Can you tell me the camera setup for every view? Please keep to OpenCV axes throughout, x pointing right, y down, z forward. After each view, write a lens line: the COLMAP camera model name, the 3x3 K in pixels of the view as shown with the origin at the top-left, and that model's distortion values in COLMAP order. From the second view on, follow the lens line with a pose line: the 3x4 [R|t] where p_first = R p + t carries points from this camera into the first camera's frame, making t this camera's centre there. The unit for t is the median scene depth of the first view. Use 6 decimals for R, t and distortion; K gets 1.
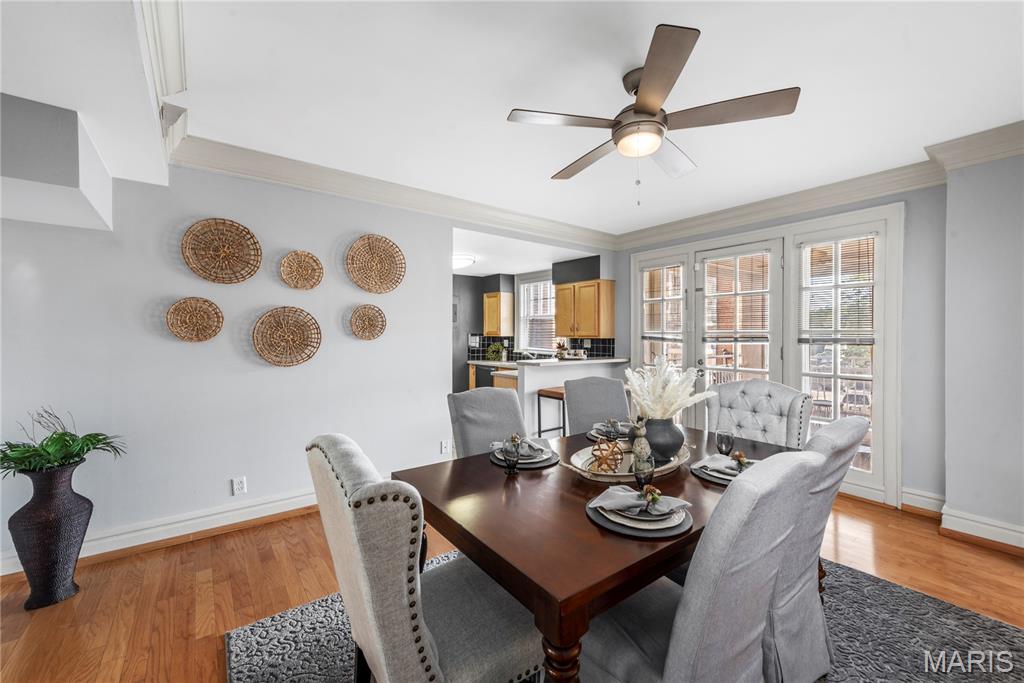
lens RADIAL K [[407.4, 0, 513.1], [0, 407.4, 347.1], [0, 0, 1]] dist [0.014126, -0.004785]
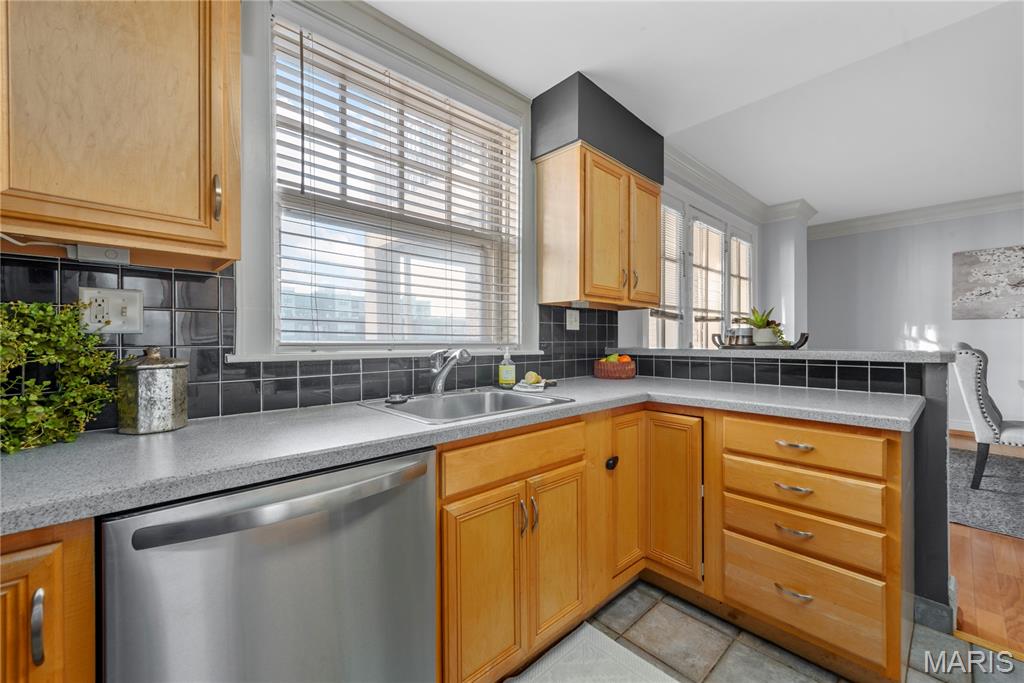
lens RADIAL K [[407.4, 0, 517.2], [0, 407.4, 339.5], [0, 0, 1]] dist [0.014126, -0.004785]
pose [[-0.083540, 0.001521, 0.996503, -0.193218], [0.033341, 0.999443, 0.001269, 0.006182], [-0.995947, 0.033330, -0.083544, 0.891684]]
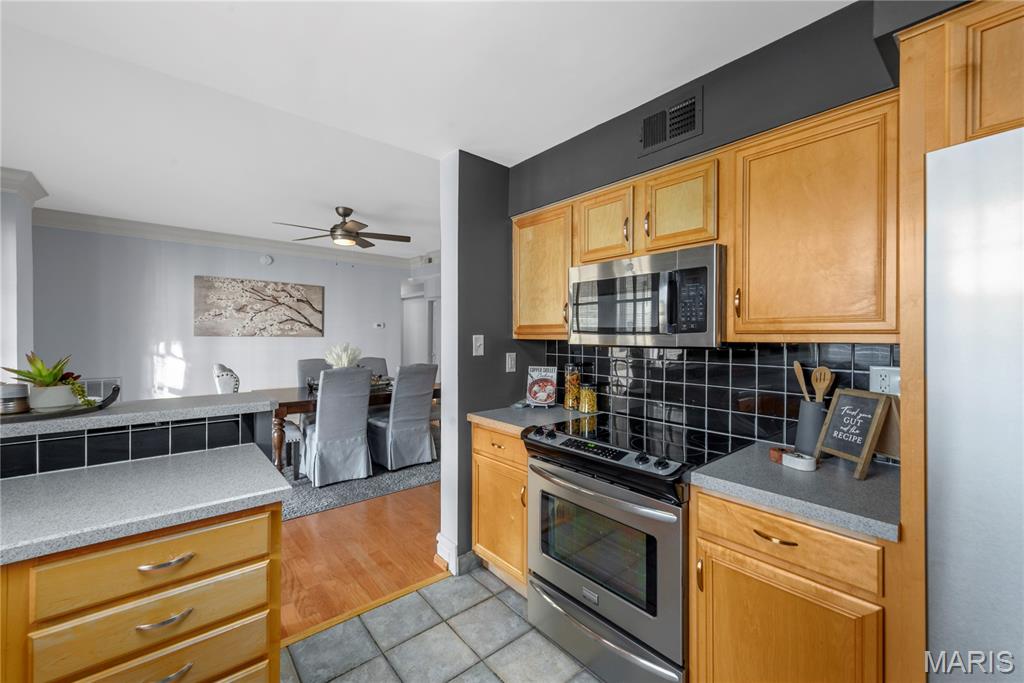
lens RADIAL K [[407.4, 0, 521.2], [0, 407.4, 336.1], [0, 0, 1]] dist [0.014126, -0.004785]
pose [[-0.998609, -0.001367, -0.052707, -0.128889], [-0.002707, 0.999674, 0.025376, -0.024138], [0.052655, 0.025484, -0.998288, 0.897544]]
